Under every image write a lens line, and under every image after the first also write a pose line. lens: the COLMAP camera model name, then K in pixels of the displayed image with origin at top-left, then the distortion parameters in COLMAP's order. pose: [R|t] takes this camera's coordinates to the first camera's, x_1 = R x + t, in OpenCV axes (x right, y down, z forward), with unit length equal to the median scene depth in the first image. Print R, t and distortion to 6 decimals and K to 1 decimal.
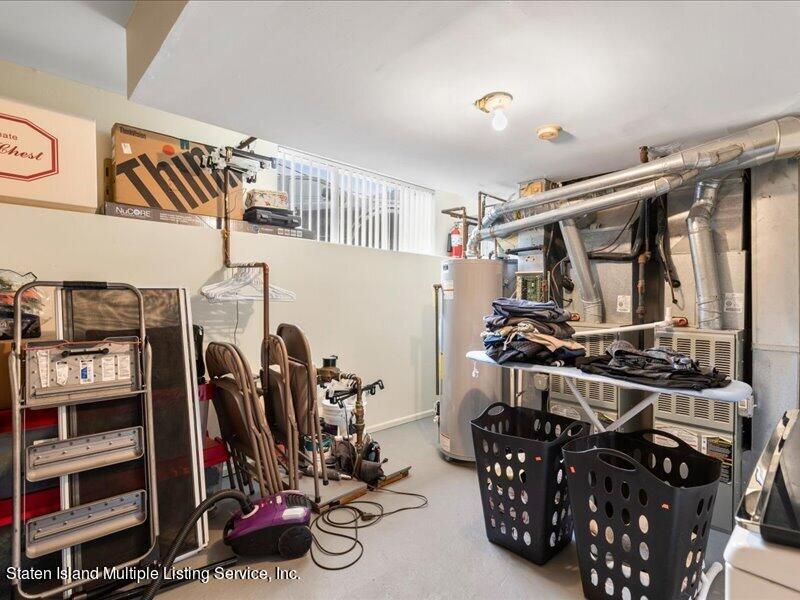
lens RADIAL K [[417.3, 0, 408.3], [0, 417.3, 297.9], [0, 0, 1]] dist [-0.002661, 0.001194]
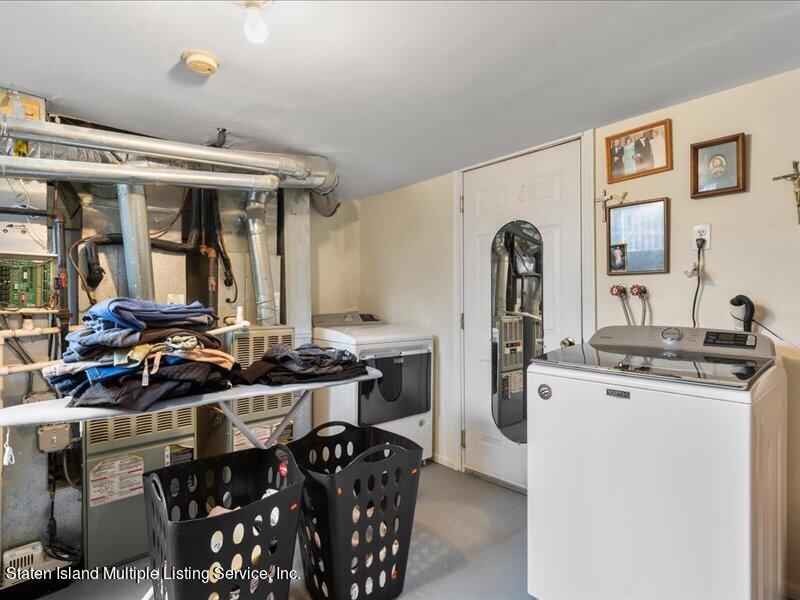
lens RADIAL K [[417.3, 0, 407.9], [0, 417.3, 303.1], [0, 0, 1]] dist [-0.002661, 0.001194]
pose [[0.039091, -0.018493, 0.999065, -0.347725], [0.004728, 0.999821, 0.018322, -0.001569], [-0.999224, 0.004008, 0.039172, 0.601033]]
